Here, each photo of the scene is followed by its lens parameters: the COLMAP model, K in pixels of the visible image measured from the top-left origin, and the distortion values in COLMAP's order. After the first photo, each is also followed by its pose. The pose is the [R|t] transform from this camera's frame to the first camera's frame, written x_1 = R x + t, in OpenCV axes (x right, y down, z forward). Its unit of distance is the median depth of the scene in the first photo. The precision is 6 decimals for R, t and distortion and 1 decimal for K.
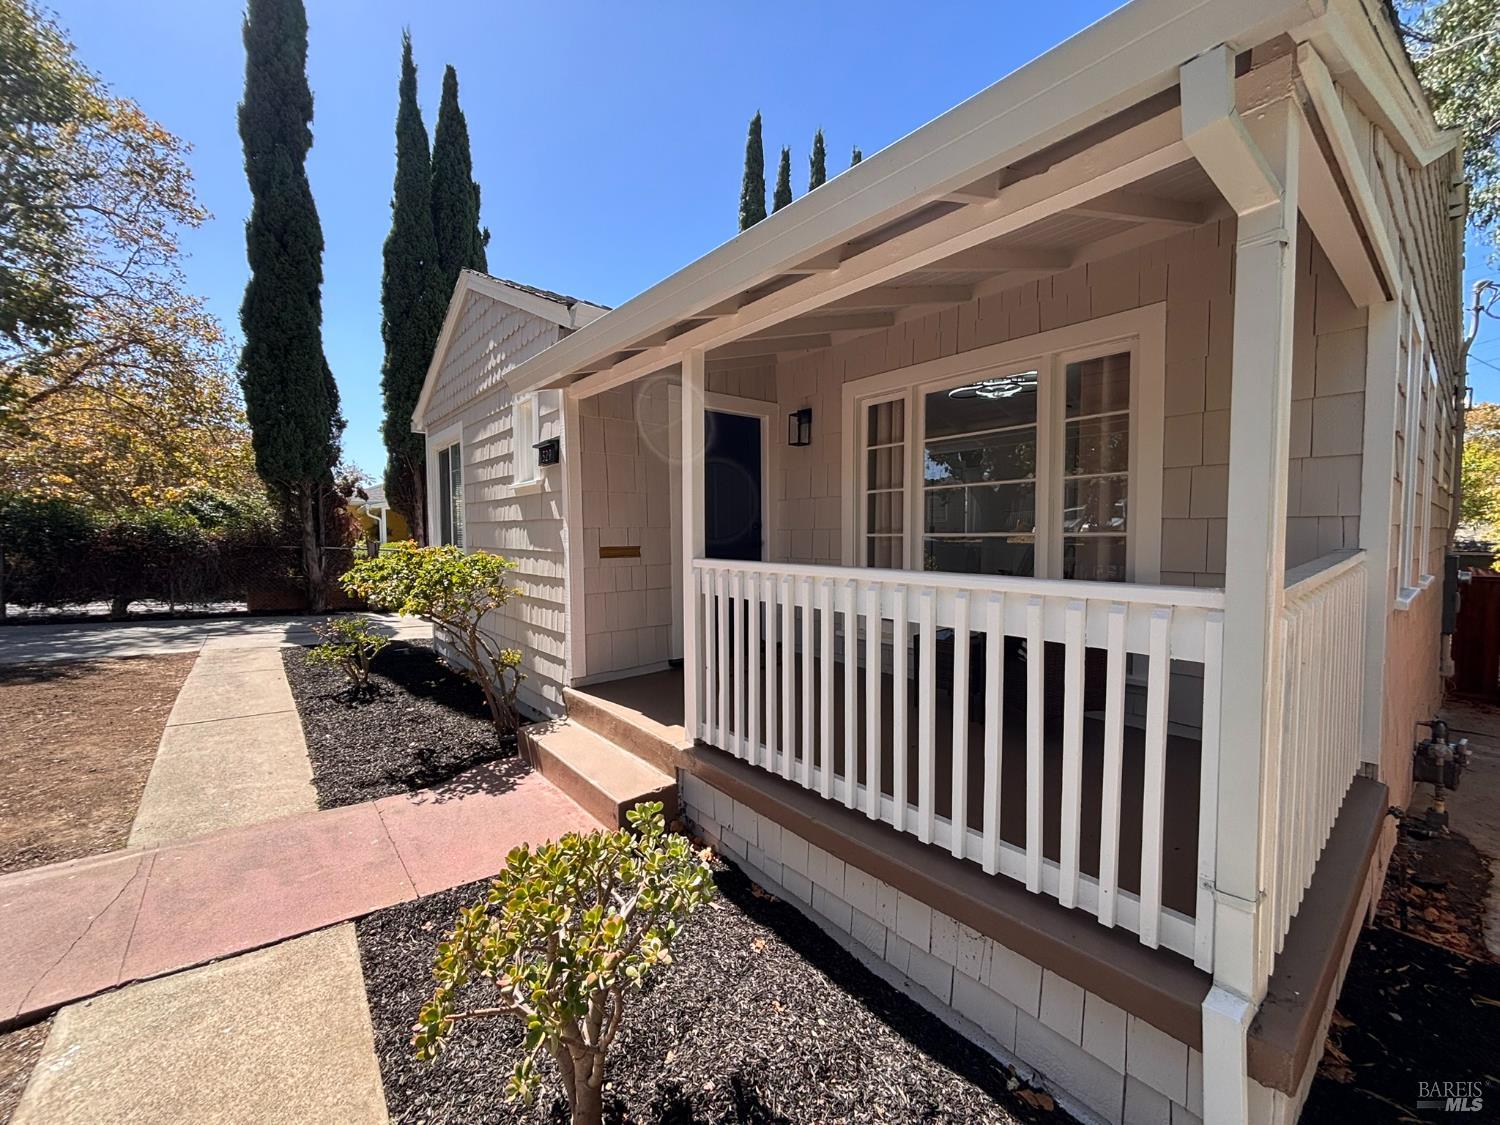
lens RADIAL K [[604.0, 0, 750.0], [0, 604.0, 562.5], [0, 0, 1]] dist [-0.001077, -0.000159]
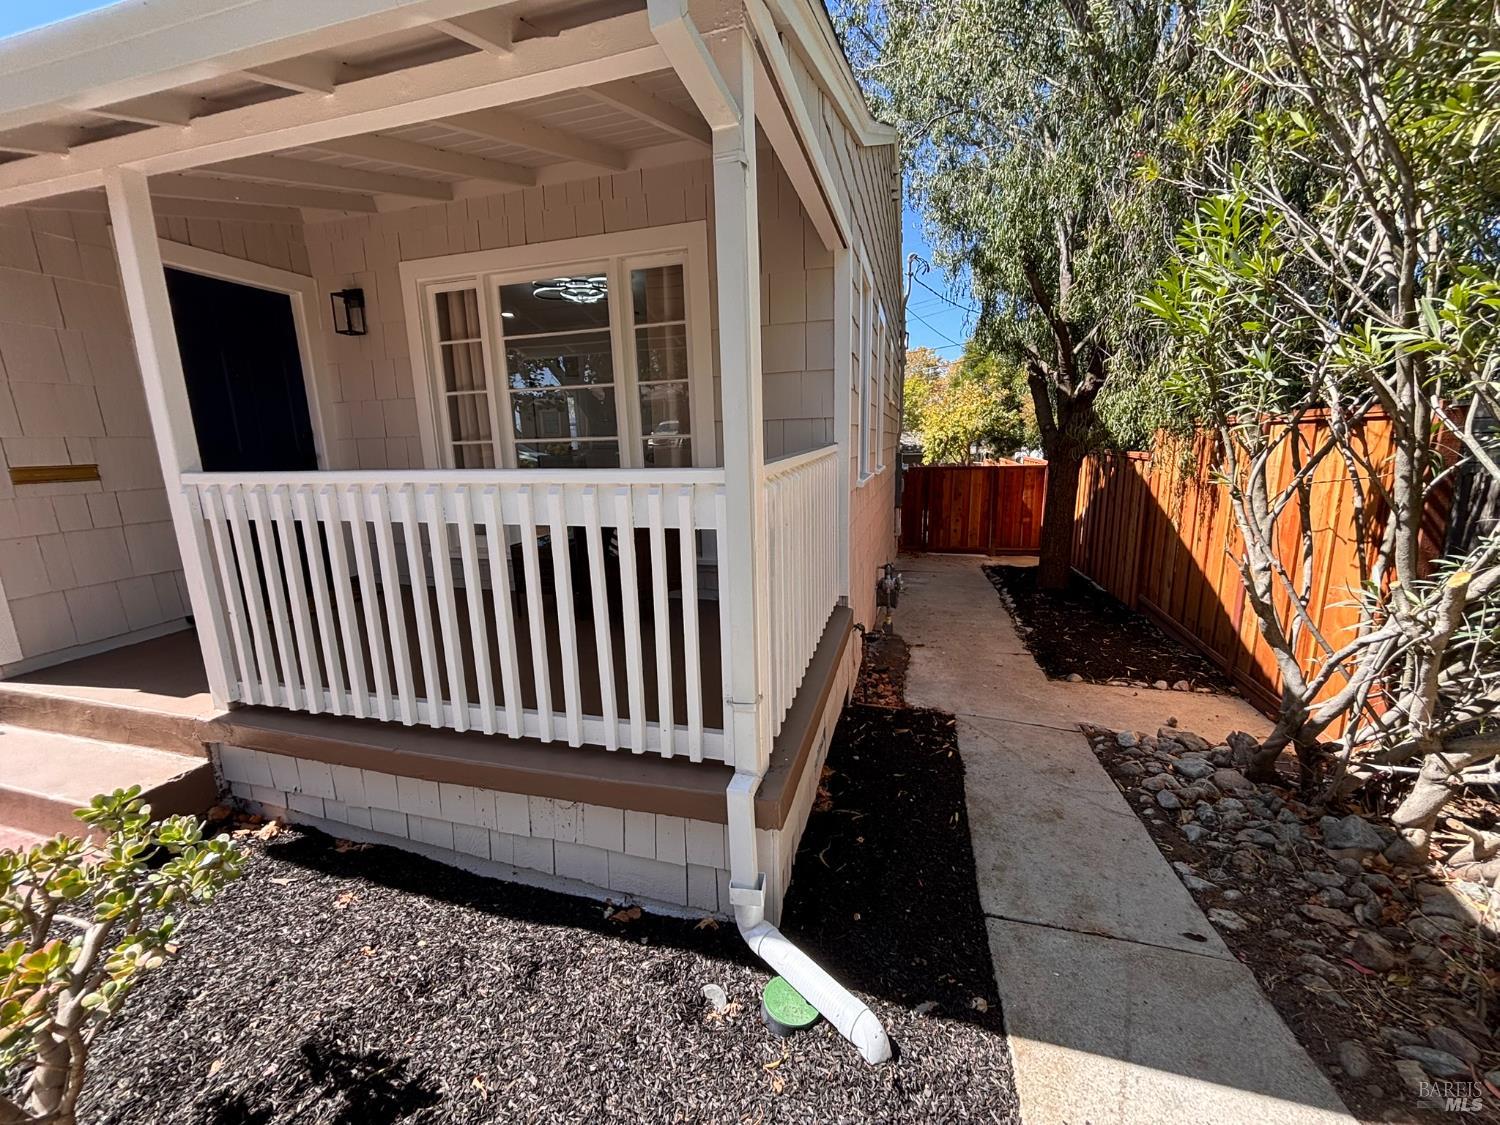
lens RADIAL K [[602.6, 0, 750.0], [0, 602.6, 562.5], [0, 0, 1]] dist [0.001280, 0.000270]
pose [[0.823725, -0.125427, 0.552943, 0.063240], [0.049103, 0.987342, 0.150815, 0.026261], [-0.564860, -0.097079, 0.819456, -0.020113]]
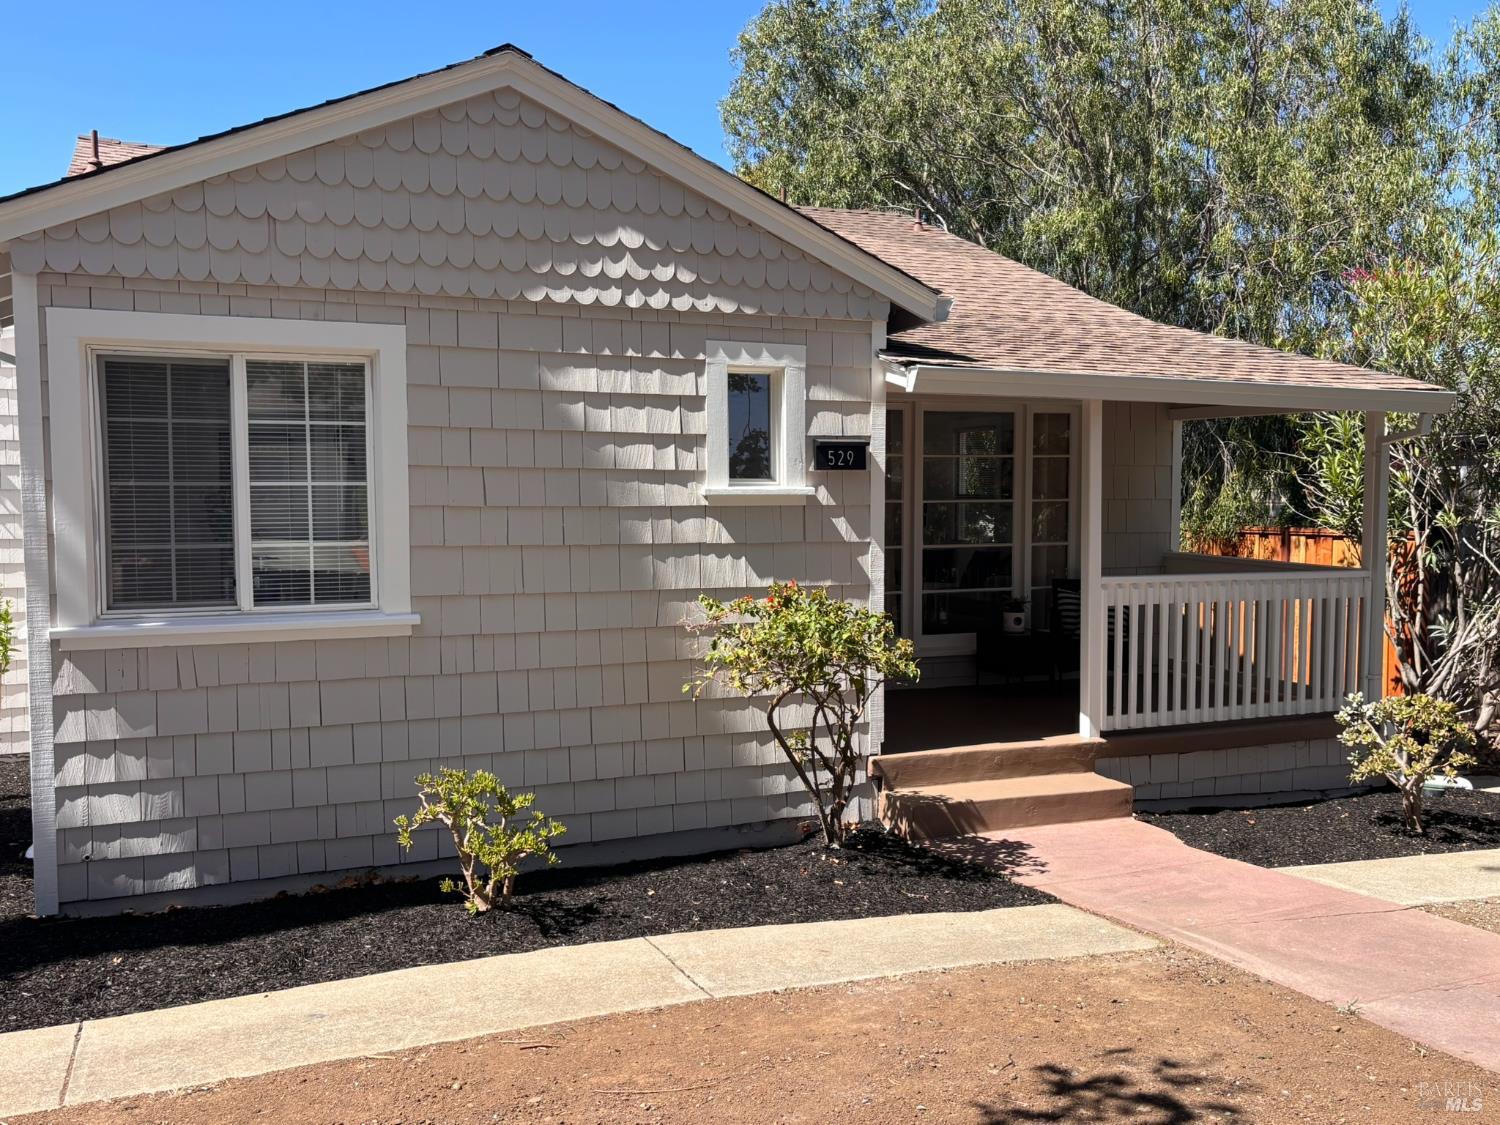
lens RADIAL K [[1273.3, 0, 750.0], [0, 1273.3, 562.5], [0, 0, 1]] dist [0.162179, -0.399130]
pose [[0.297391, -0.041320, 0.953861, -2.701698], [0.047484, 0.998467, 0.028448, -0.138930], [-0.953574, 0.036833, 0.298897, 0.908751]]
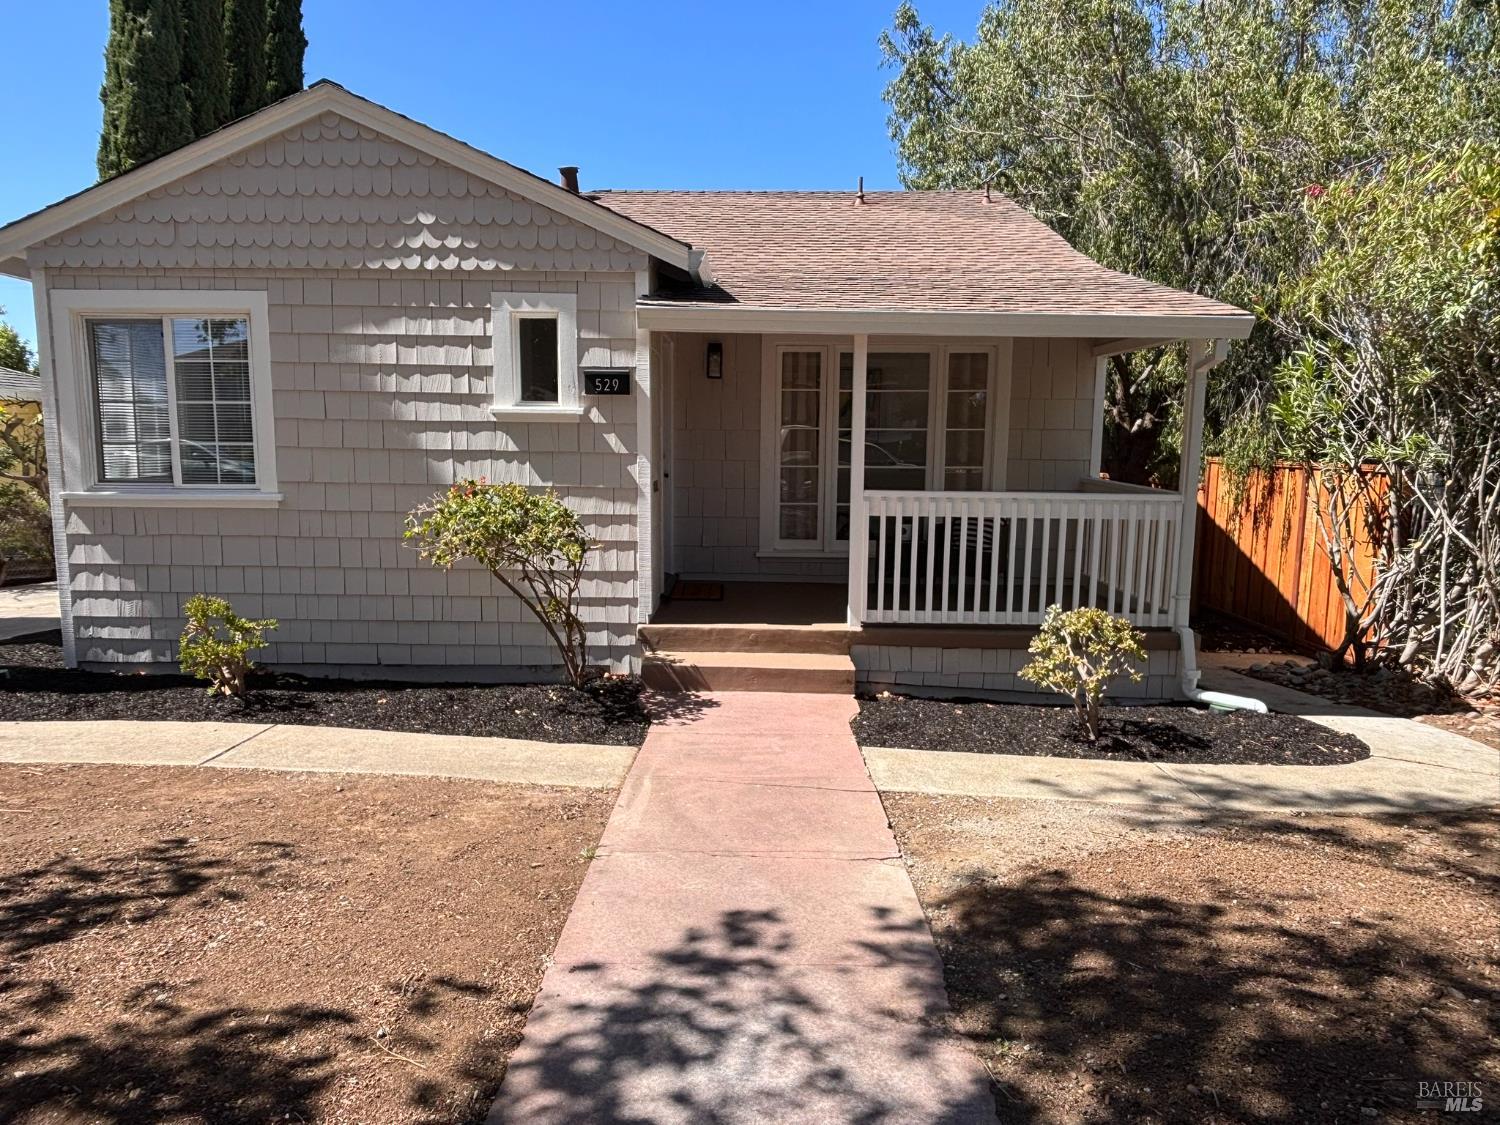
lens RADIAL K [[958.1, 0, 750.0], [0, 958.1, 562.5], [0, 0, 1]] dist [0.008855, -0.001631]
pose [[0.643312, -0.084320, 0.760947, -1.928830], [0.021738, 0.995528, 0.091936, -0.048973], [-0.765296, -0.042602, 0.642268, -0.196888]]
